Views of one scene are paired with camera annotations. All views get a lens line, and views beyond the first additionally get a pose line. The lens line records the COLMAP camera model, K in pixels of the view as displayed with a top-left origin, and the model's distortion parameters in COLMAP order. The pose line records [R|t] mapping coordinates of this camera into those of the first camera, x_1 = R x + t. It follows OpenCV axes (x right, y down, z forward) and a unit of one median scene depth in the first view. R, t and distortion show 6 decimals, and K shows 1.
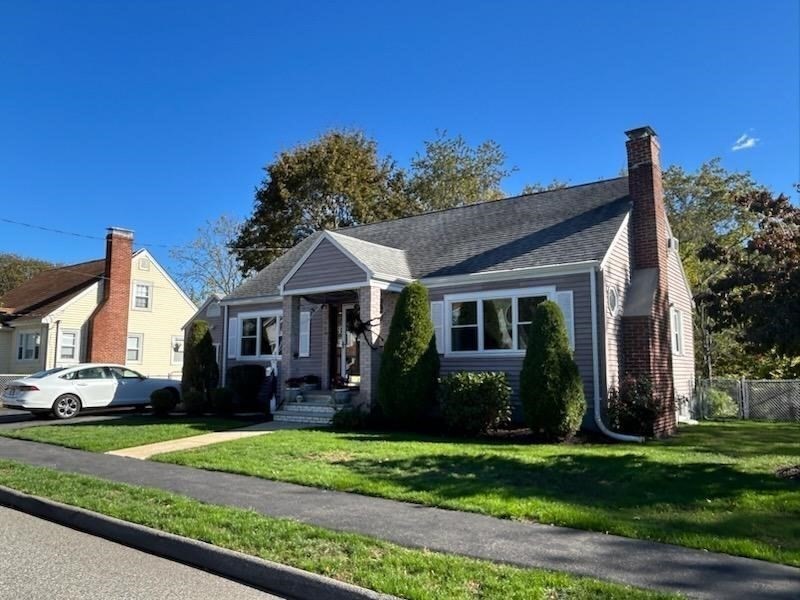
lens RADIAL K [[600.3, 0, 409.9], [0, 600.3, 290.9], [0, 0, 1]] dist [0.020420, -0.003404]
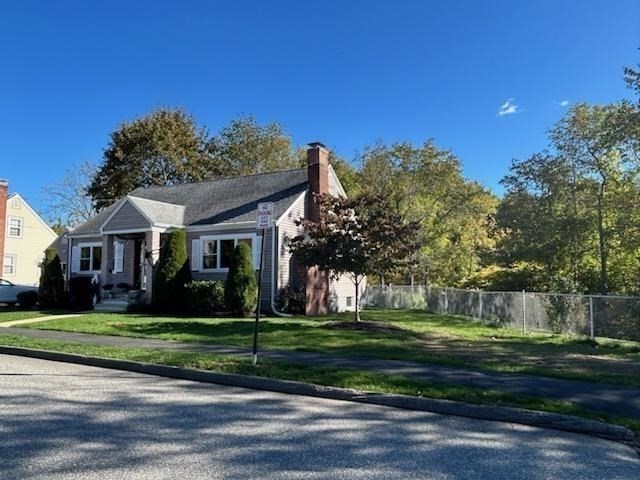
lens RADIAL K [[478.2, 0, 320.0], [0, 478.2, 240.0], [0, 0, 1]] dist [-0.007442, -0.005371]
pose [[0.990067, 0.011799, 0.140097, 0.191427], [-0.018076, 0.998885, 0.043618, -0.043991], [-0.139427, -0.045717, 0.989177, -0.362245]]
